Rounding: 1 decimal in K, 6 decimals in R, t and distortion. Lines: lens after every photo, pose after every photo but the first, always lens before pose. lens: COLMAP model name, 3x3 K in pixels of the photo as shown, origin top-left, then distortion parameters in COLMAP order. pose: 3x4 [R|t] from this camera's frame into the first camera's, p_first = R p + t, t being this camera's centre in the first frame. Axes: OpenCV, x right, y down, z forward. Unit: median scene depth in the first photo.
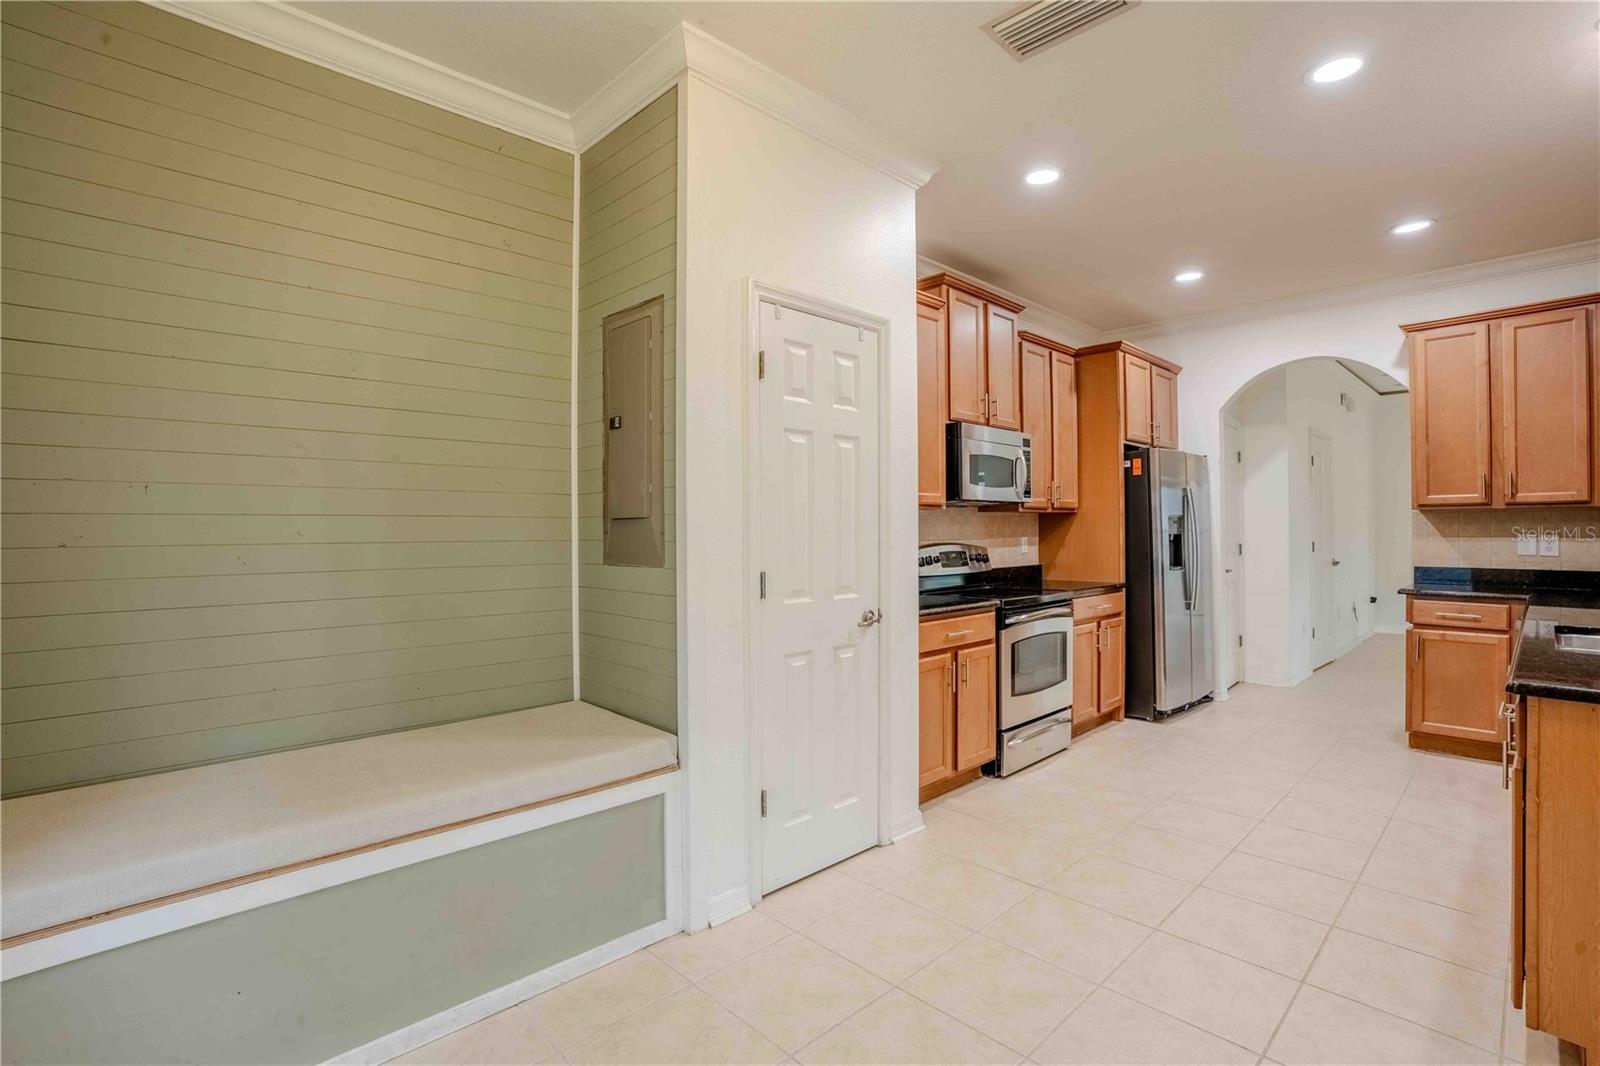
lens RADIAL K [[731.1, 0, 796.1], [0, 731.1, 530.7], [0, 0, 1]] dist [-0.055628, 0.014516]
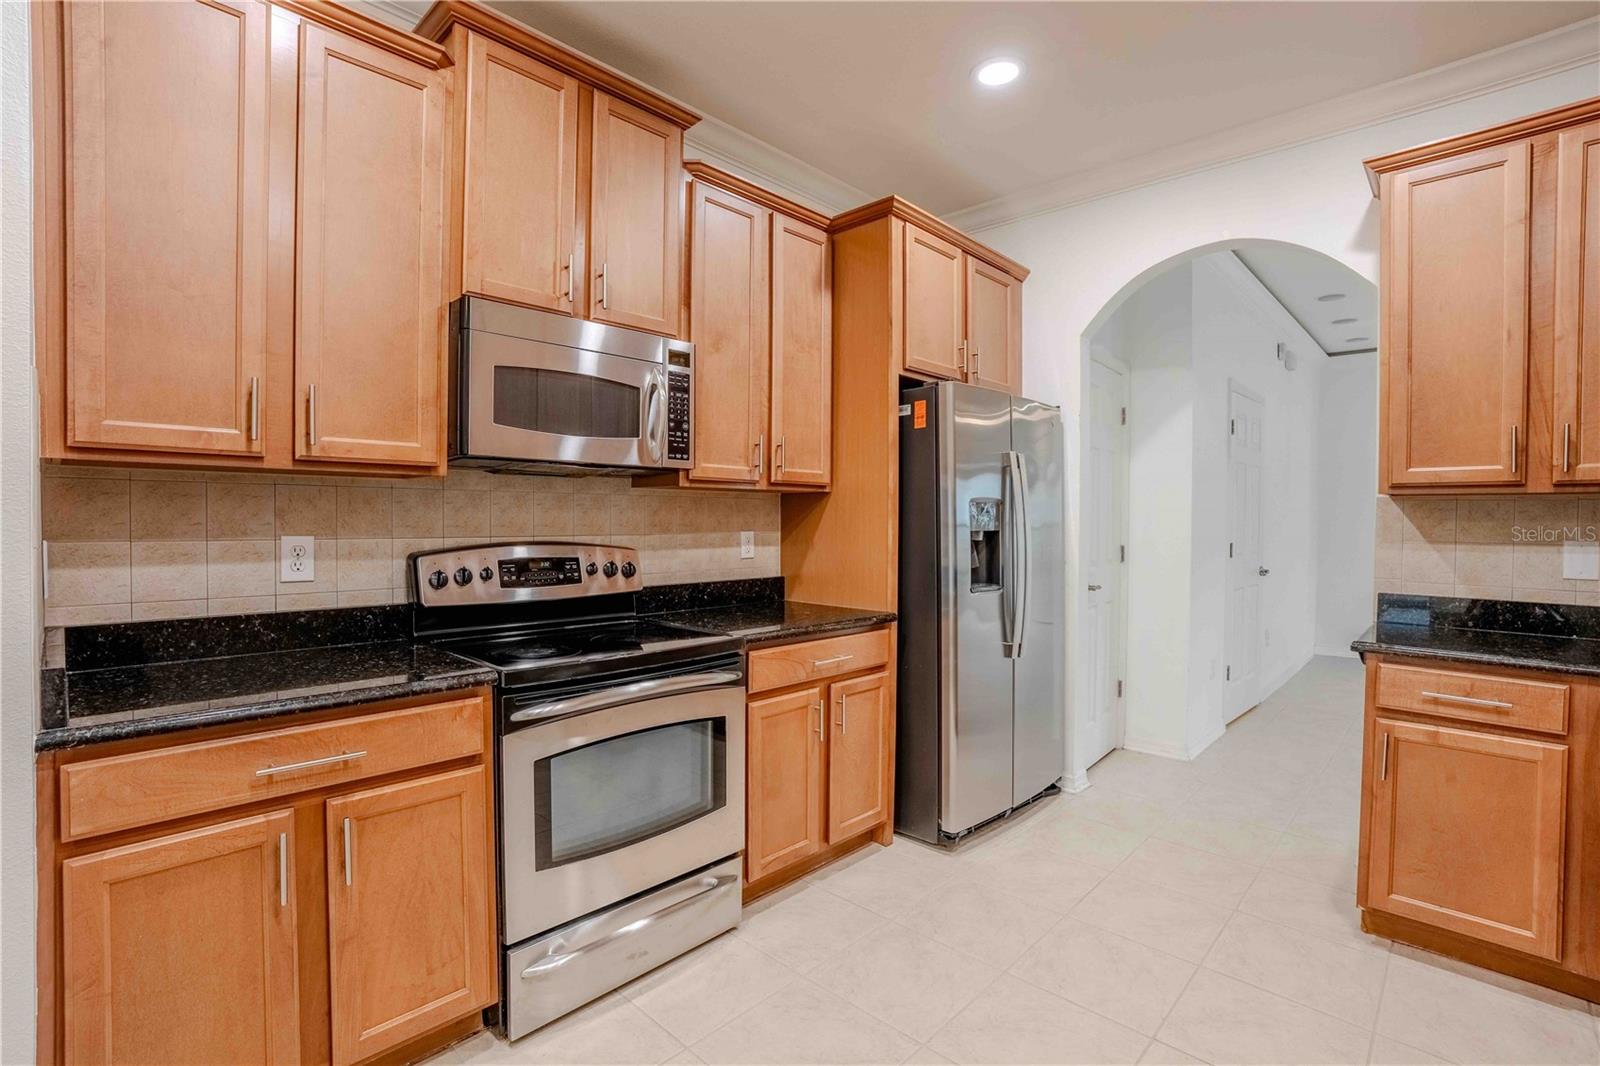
lens RADIAL K [[731.1, 0, 793.5], [0, 731.1, 531.6], [0, 0, 1]] dist [-0.055628, 0.014516]
pose [[0.998896, 0.013112, 0.045114, 0.368741], [-0.013935, 0.999741, 0.017978, -0.003302], [-0.044867, -0.018587, 0.998820, 0.442023]]
